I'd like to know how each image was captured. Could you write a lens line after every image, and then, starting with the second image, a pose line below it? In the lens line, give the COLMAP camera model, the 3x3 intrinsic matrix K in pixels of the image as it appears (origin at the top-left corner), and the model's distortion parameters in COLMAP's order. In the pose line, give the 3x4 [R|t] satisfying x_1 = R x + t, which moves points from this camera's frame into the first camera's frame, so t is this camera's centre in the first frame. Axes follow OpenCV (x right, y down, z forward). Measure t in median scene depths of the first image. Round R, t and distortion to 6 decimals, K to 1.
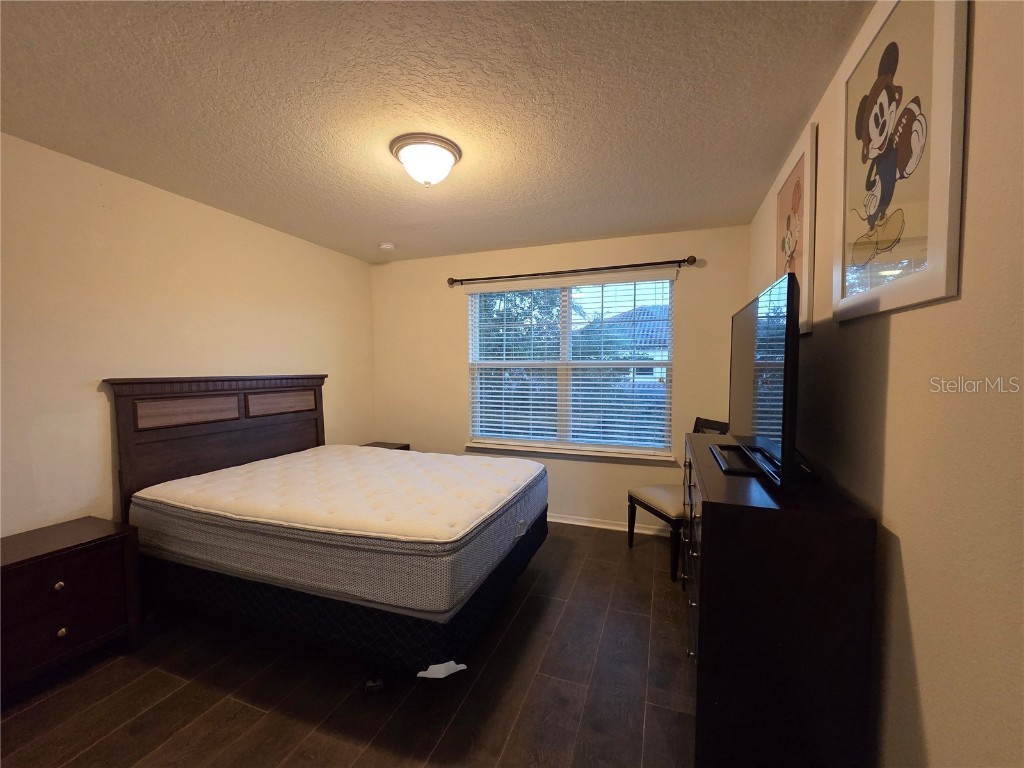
lens RADIAL K [[427.0, 0, 512.4], [0, 427.0, 390.7], [0, 0, 1]] dist [0.003735, 0.000517]
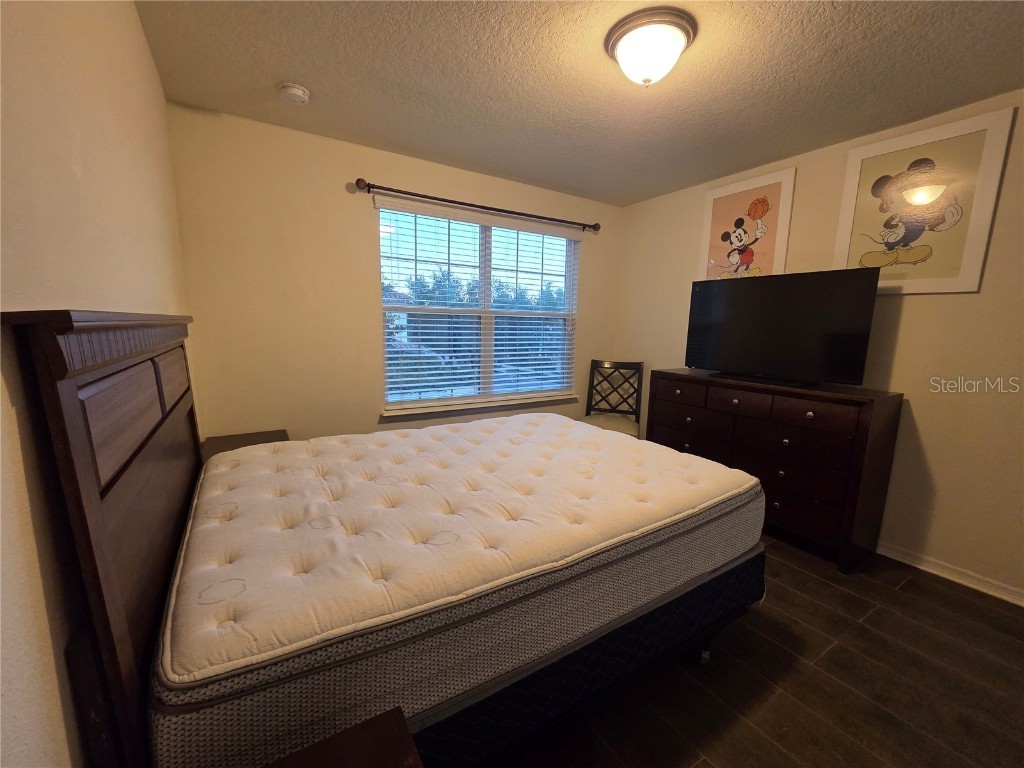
lens RADIAL K [[427.0, 0, 509.7], [0, 427.0, 391.9], [0, 0, 1]] dist [0.003735, 0.000517]
pose [[0.594139, -0.113463, 0.796320, -0.663426], [0.021943, 0.991919, 0.124961, -0.004757], [-0.804063, -0.056770, 0.591828, 0.432049]]
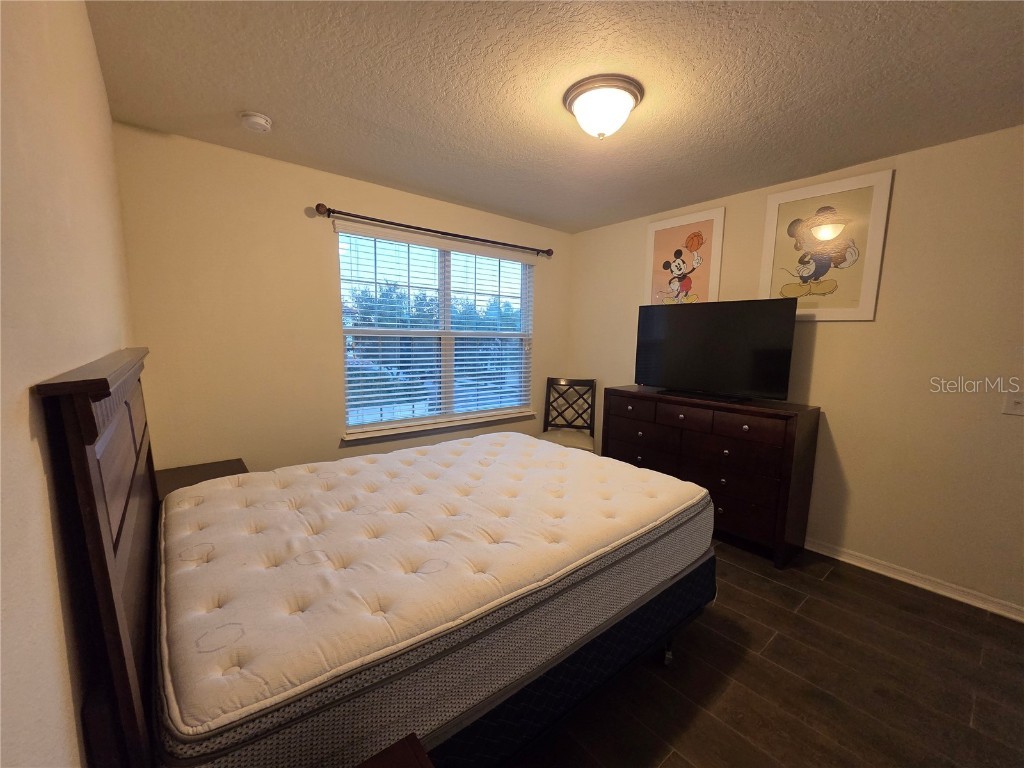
lens RADIAL K [[427.0, 0, 510.8], [0, 427.0, 391.0], [0, 0, 1]] dist [0.003735, 0.000517]
pose [[0.488946, -0.100909, 0.866458, -0.700323], [0.028979, 0.994617, 0.099482, -0.026937], [-0.871833, -0.023532, 0.489238, 0.442954]]
